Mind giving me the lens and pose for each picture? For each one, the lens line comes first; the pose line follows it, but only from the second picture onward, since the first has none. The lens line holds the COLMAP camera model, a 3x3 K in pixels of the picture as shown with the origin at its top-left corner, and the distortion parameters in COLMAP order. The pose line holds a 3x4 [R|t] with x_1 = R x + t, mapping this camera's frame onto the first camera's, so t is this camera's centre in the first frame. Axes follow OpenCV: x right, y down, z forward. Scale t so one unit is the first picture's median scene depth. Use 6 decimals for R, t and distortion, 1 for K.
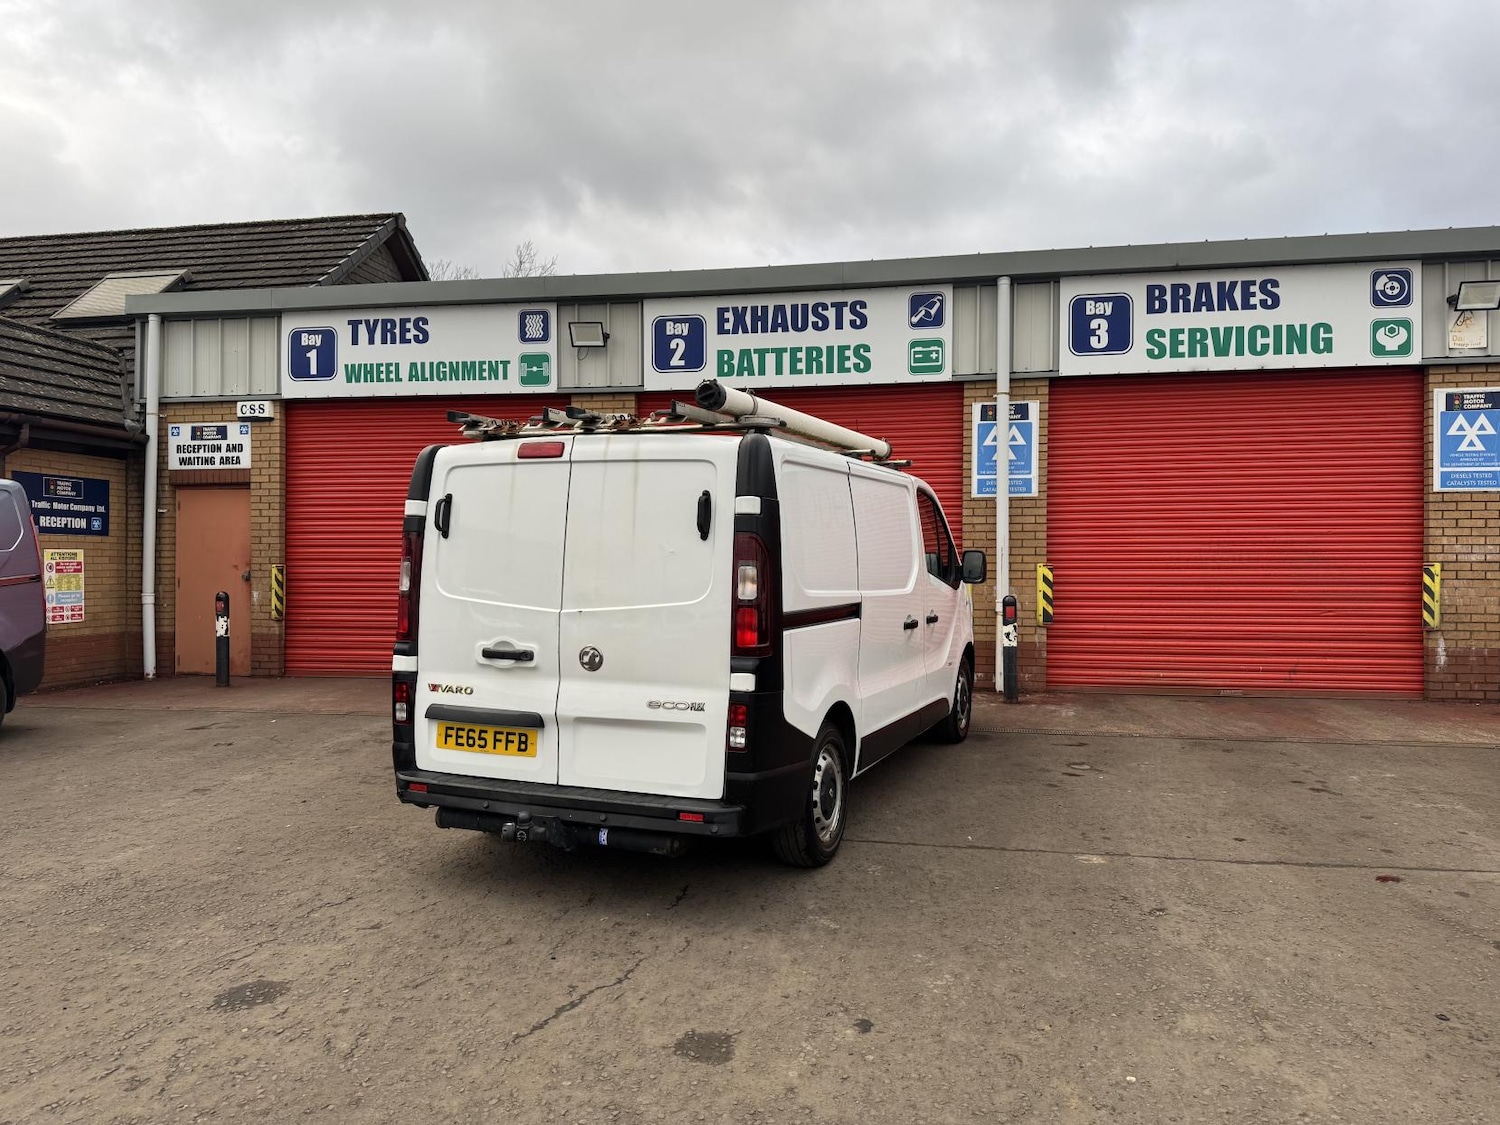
lens RADIAL K [[1042.4, 0, 743.1], [0, 1042.4, 568.6], [0, 0, 1]] dist [0.048691, -0.051038]
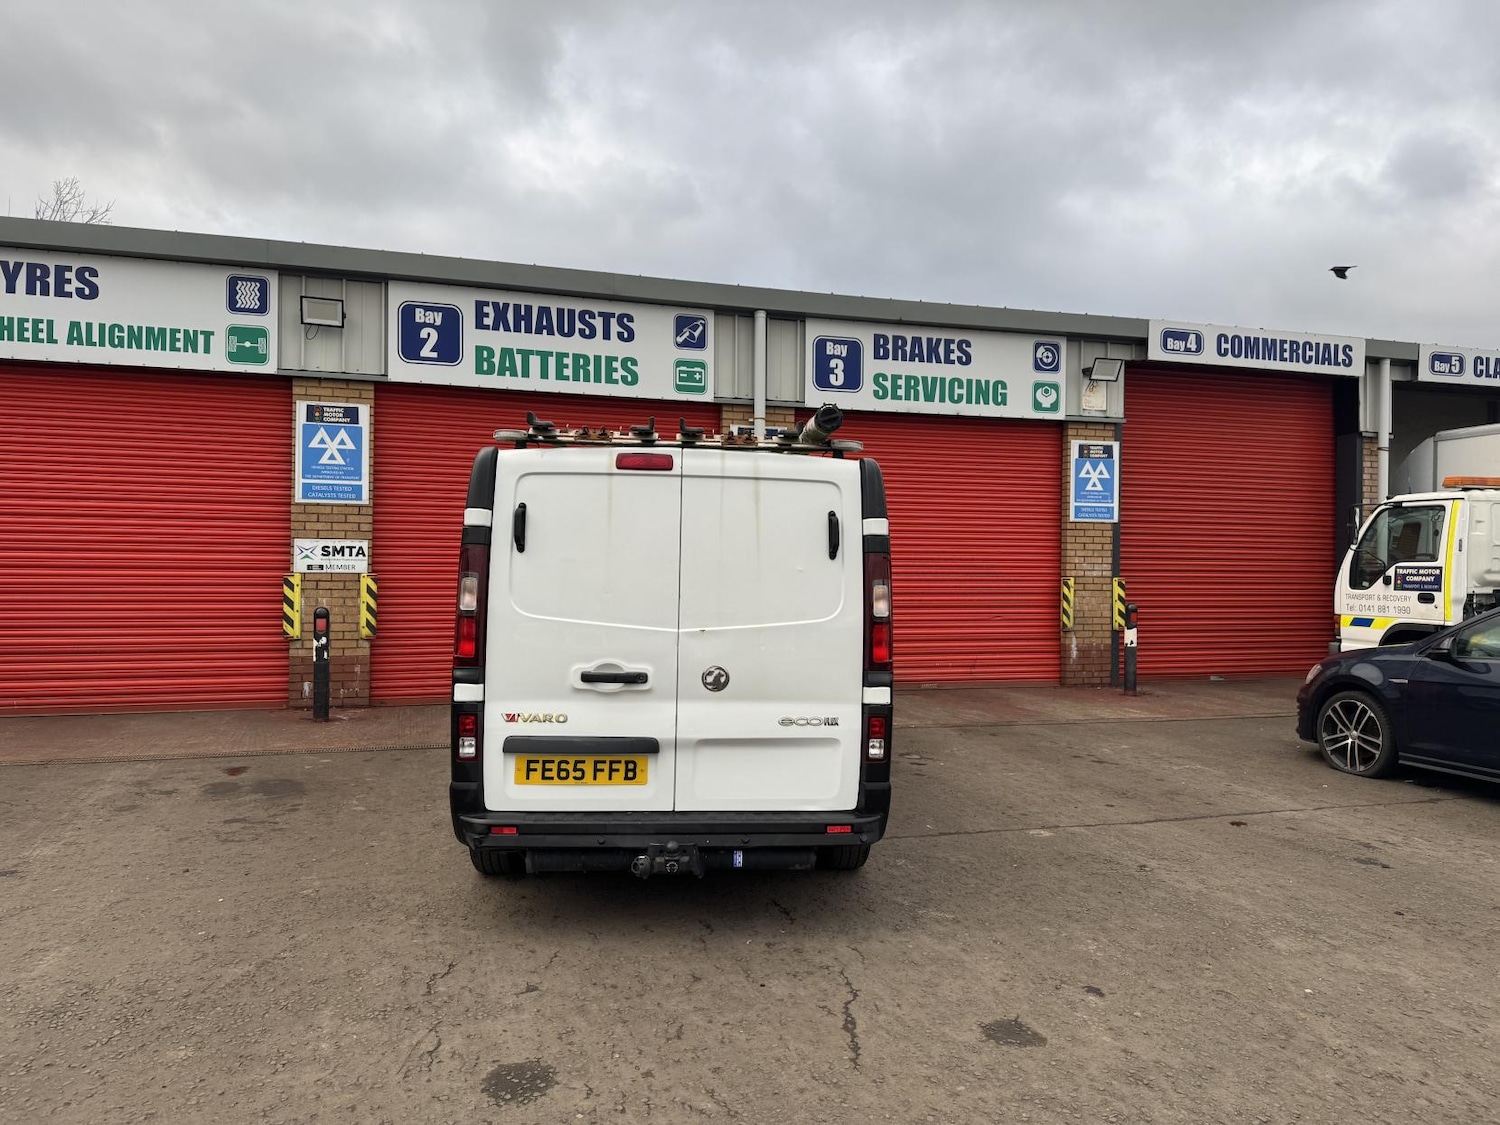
lens RADIAL K [[1042.4, 0, 757.4], [0, 1042.4, 568.0], [0, 0, 1]] dist [0.048691, -0.051038]
pose [[0.888929, 0.010482, 0.457926, -0.249413], [-0.007894, 0.999940, -0.007564, -0.004599], [-0.457978, 0.003109, 0.888958, 0.050208]]
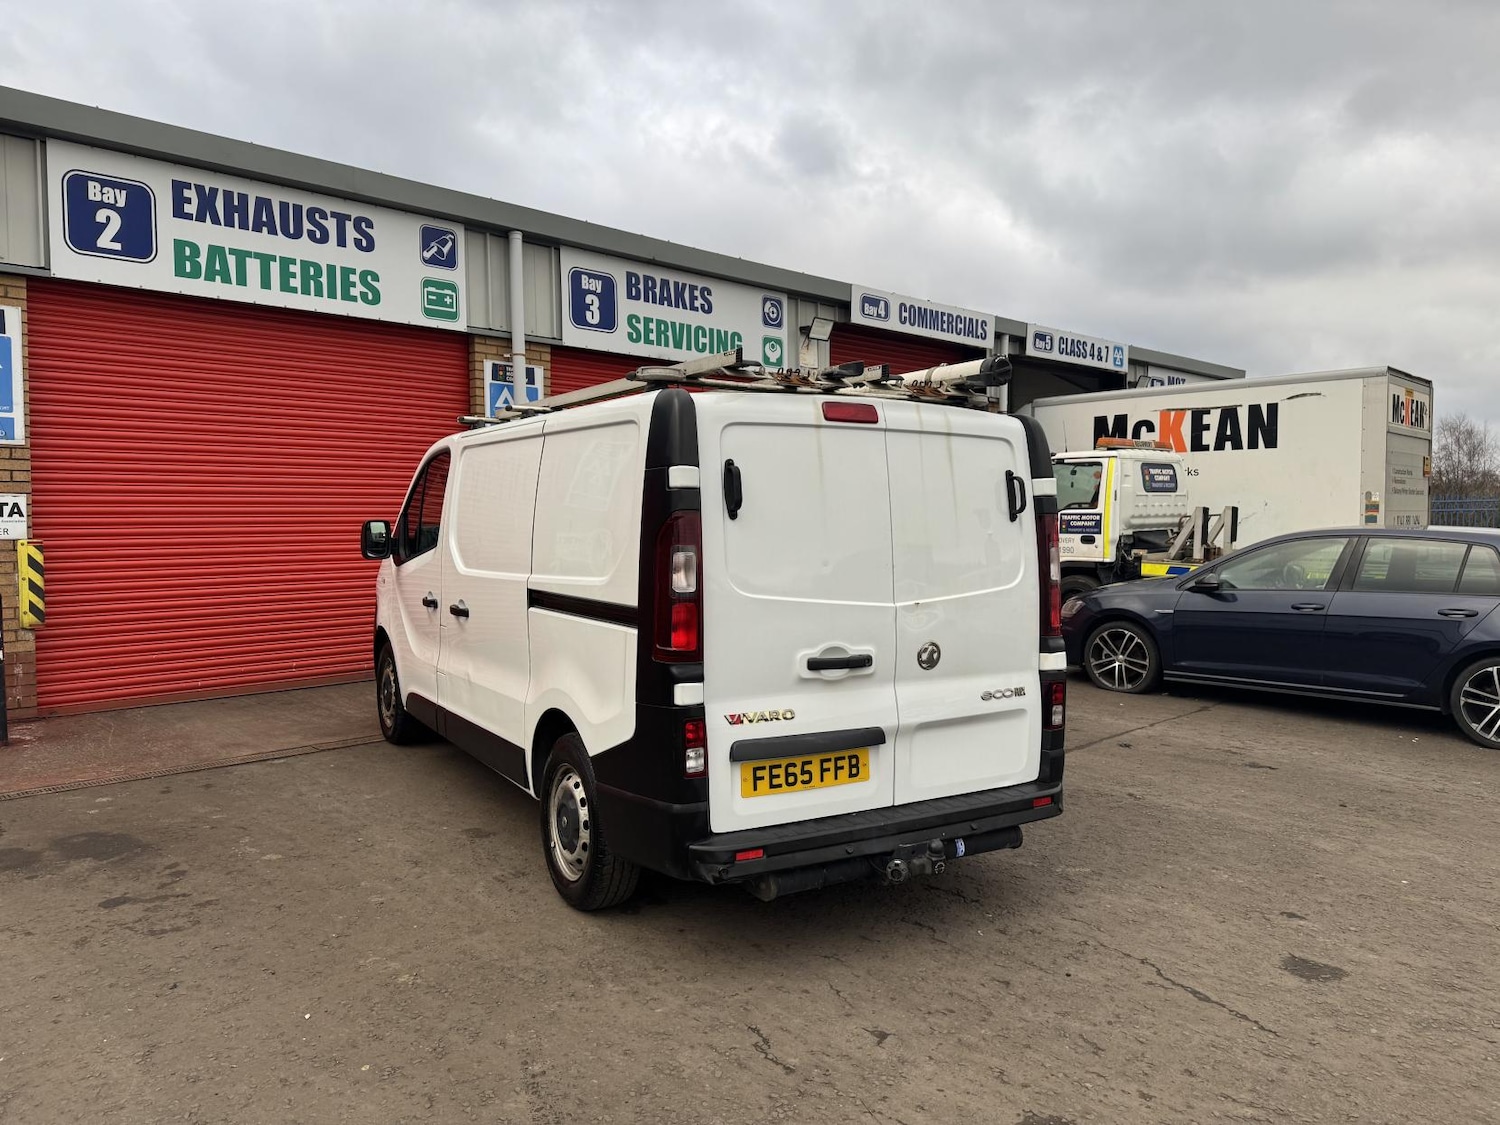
lens RADIAL K [[1042.4, 0, 750.7], [0, 1042.4, 560.2], [0, 0, 1]] dist [0.048691, -0.051038]
pose [[0.585035, -0.034786, 0.810262, -0.425048], [0.007888, 0.999277, 0.037205, -0.013024], [-0.810970, -0.015375, 0.584886, 0.268704]]
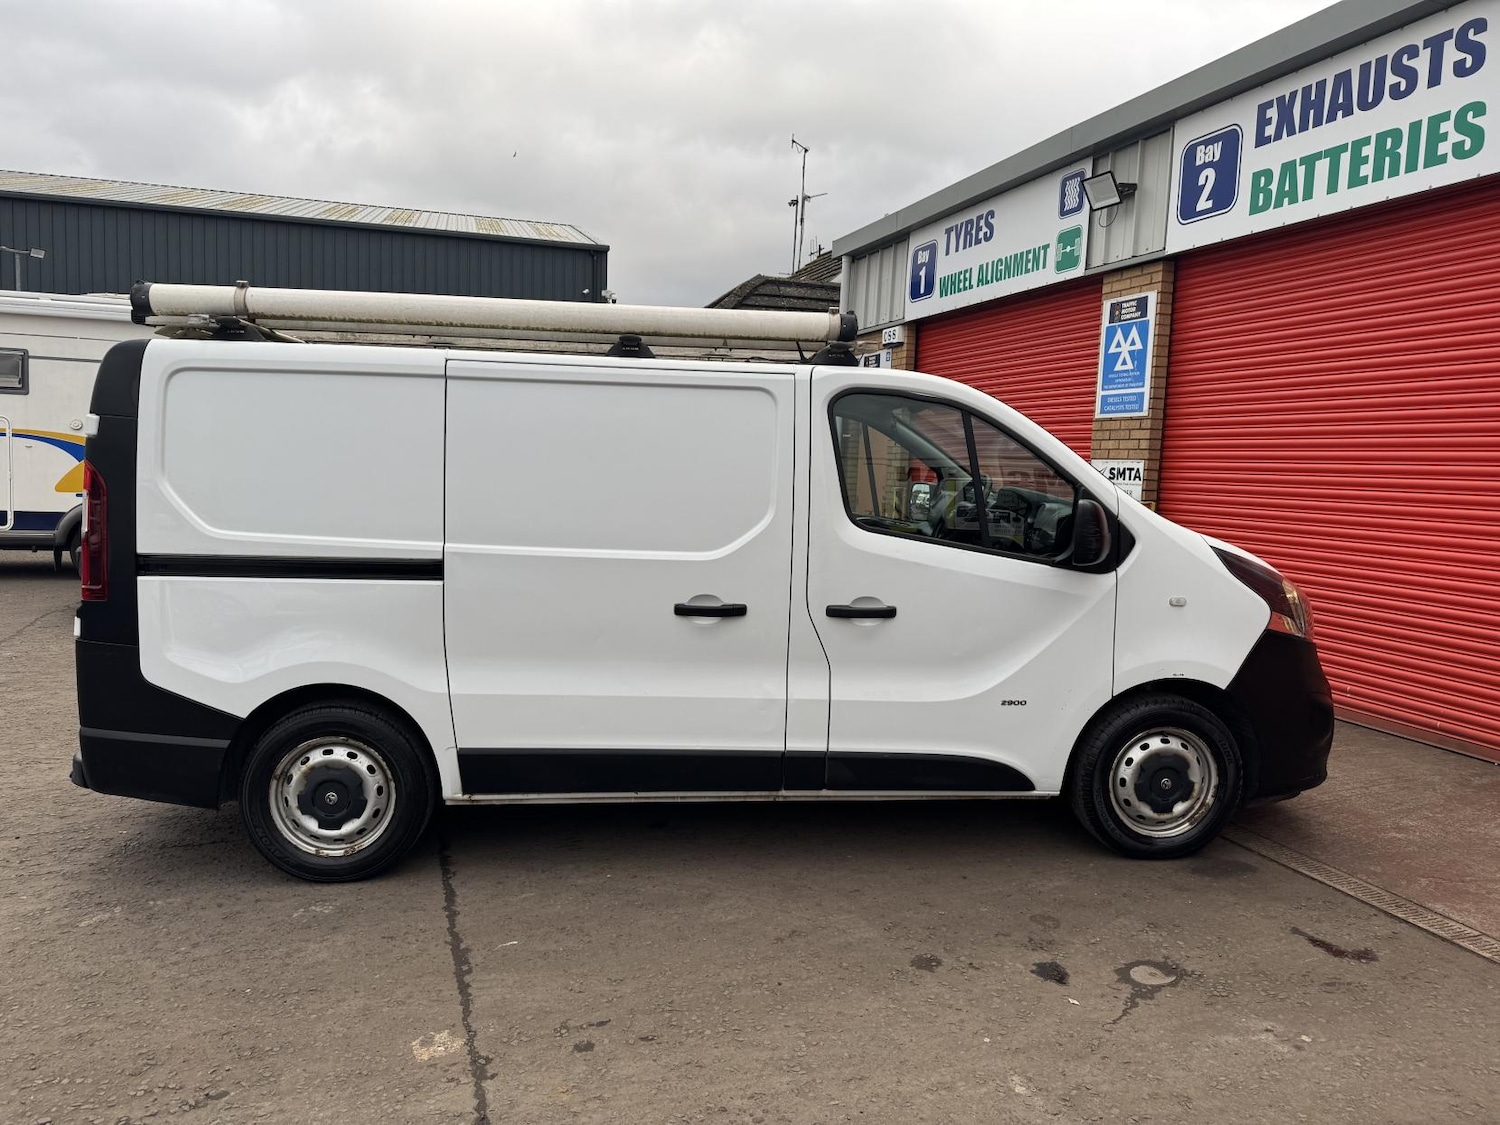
lens RADIAL K [[1042.4, 0, 739.9], [0, 1042.4, 560.1], [0, 0, 1]] dist [0.048691, -0.051038]
pose [[0.485359, 0.097566, -0.868854, 0.443293], [-0.037672, 0.995165, 0.090705, -0.020849], [0.873503, -0.011293, 0.486688, 0.441343]]
